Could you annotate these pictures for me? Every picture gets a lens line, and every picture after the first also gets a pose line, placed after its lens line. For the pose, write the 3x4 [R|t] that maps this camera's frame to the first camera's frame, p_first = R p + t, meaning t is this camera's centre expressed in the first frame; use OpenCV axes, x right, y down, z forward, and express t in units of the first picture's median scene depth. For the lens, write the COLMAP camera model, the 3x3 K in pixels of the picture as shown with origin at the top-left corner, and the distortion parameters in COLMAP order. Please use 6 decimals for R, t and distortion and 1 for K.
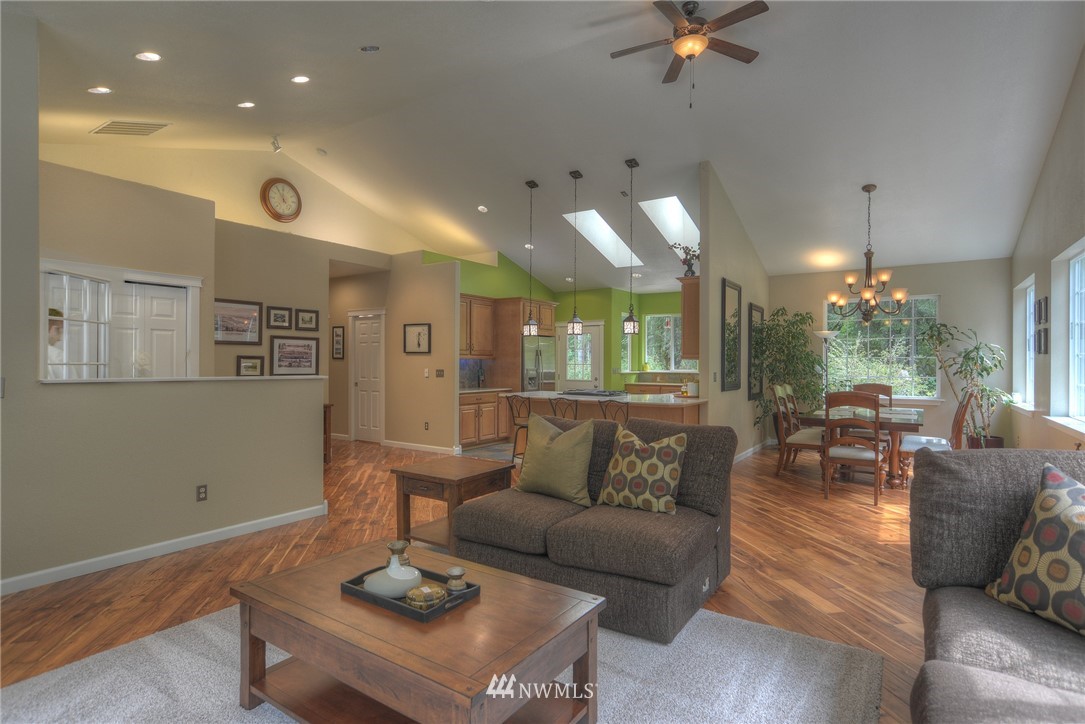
lens RADIAL K [[541.4, 0, 549.9], [0, 541.4, 360.8], [0, 0, 1]] dist [0.001693, 0.001005]
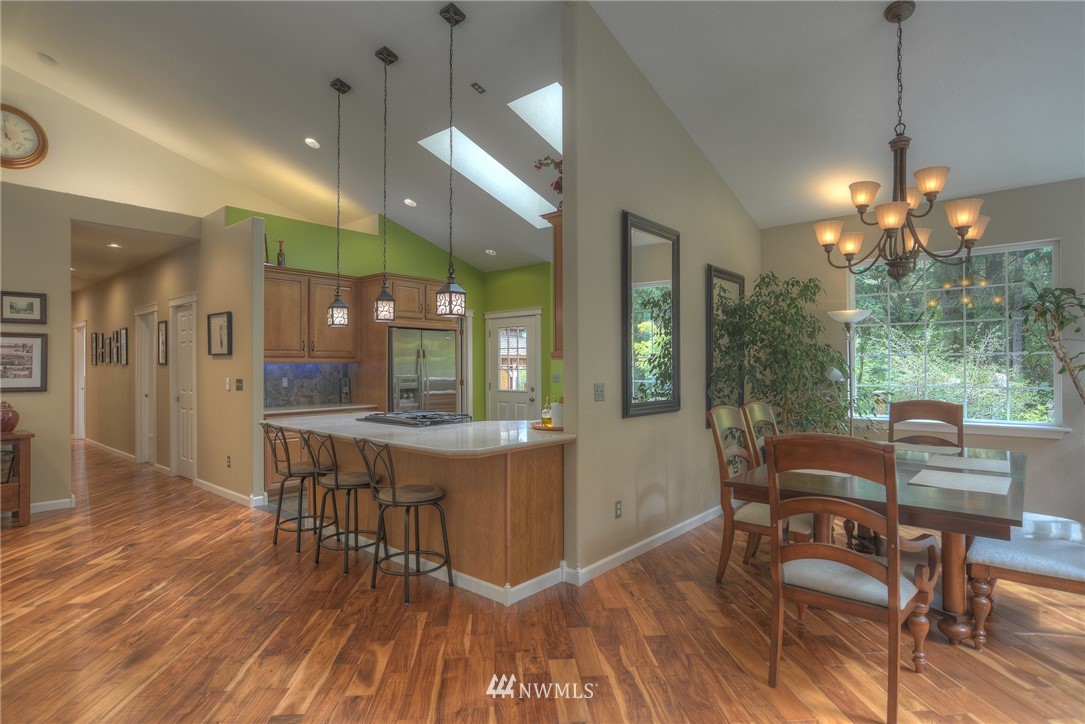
lens RADIAL K [[553.9, 0, 540.8], [0, 553.9, 360.2], [0, 0, 1]] dist [-0.001834, 0.000906]
pose [[0.992126, -0.010315, -0.124815, 0.276628], [0.009298, 0.999919, -0.008726, 0.002062], [0.124894, 0.007497, 0.992142, 0.391814]]
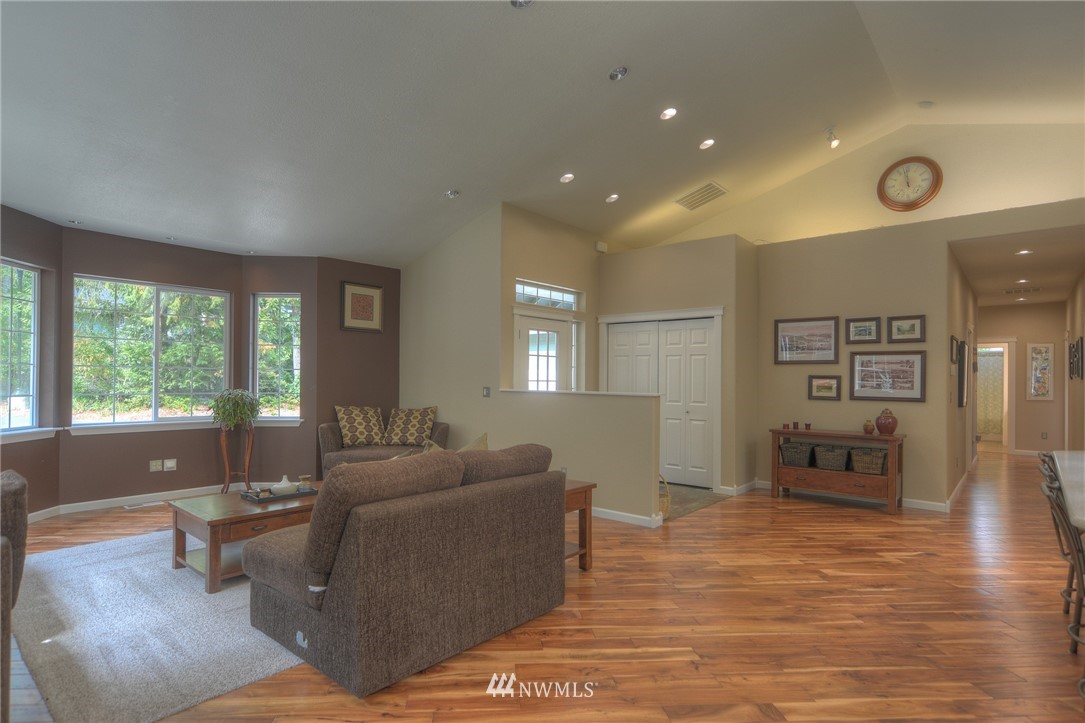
lens RADIAL K [[568.6, 0, 539.8], [0, 568.6, 381.5], [0, 0, 1]] dist [-0.000642, -0.000002]
pose [[-0.114639, 0.002538, -0.993404, 0.428297], [-0.005996, 0.999977, 0.003247, 0.000985], [0.993389, 0.006329, -0.114621, 0.560296]]
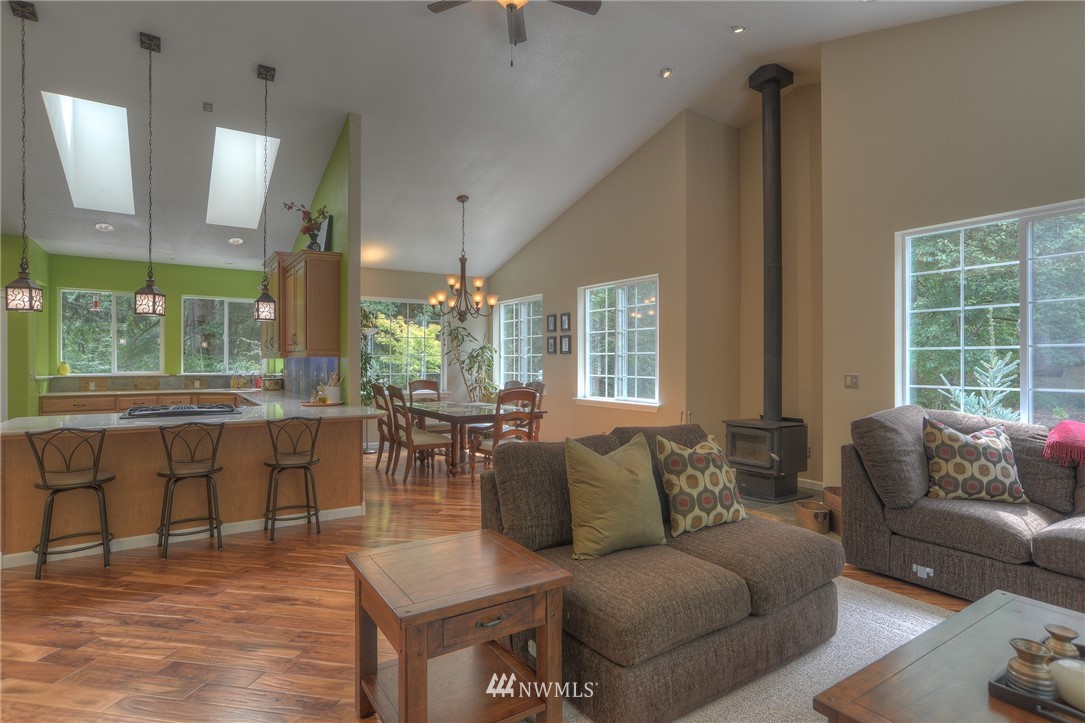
lens RADIAL K [[553.9, 0, 540.8], [0, 553.9, 359.7], [0, 0, 1]] dist [-0.001834, 0.000906]
pose [[0.396480, -0.002632, 0.918040, -0.309840], [0.001076, 0.999997, 0.002402, -0.000386], [-0.918043, 0.000035, 0.396481, 0.358368]]
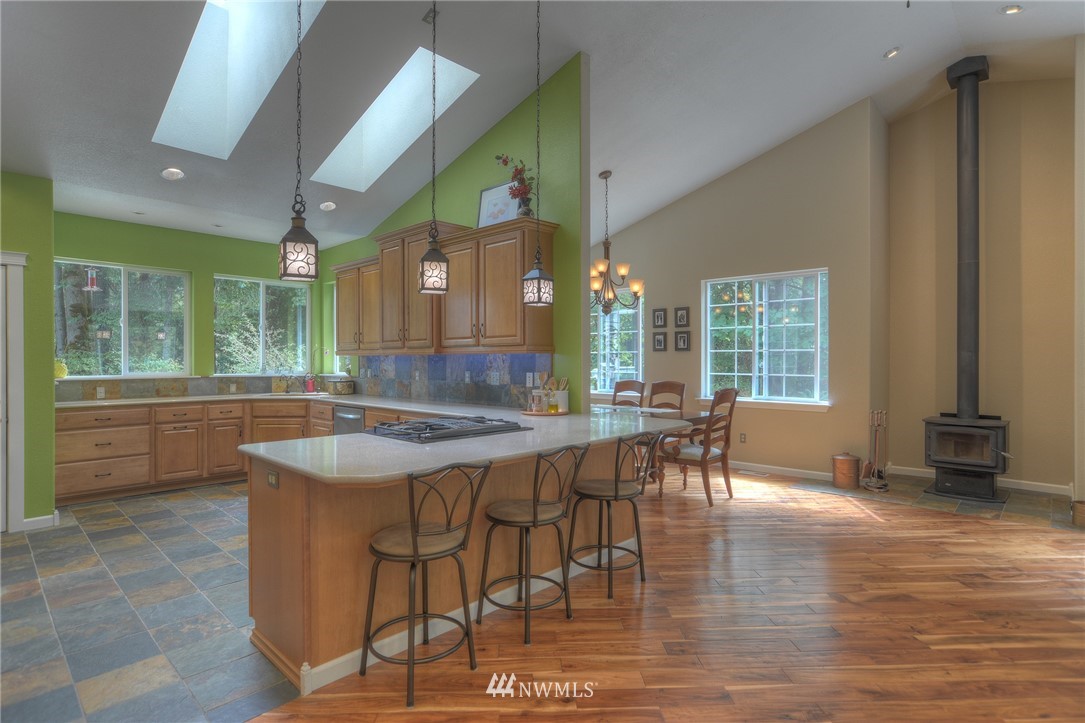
lens RADIAL K [[541.4, 0, 549.9], [0, 541.4, 360.3], [0, 0, 1]] dist [0.001693, 0.001005]
pose [[0.181434, -0.008163, 0.983369, -0.314431], [0.000258, 0.999966, 0.008253, 0.000113], [-0.983403, -0.001244, 0.181430, 0.787941]]
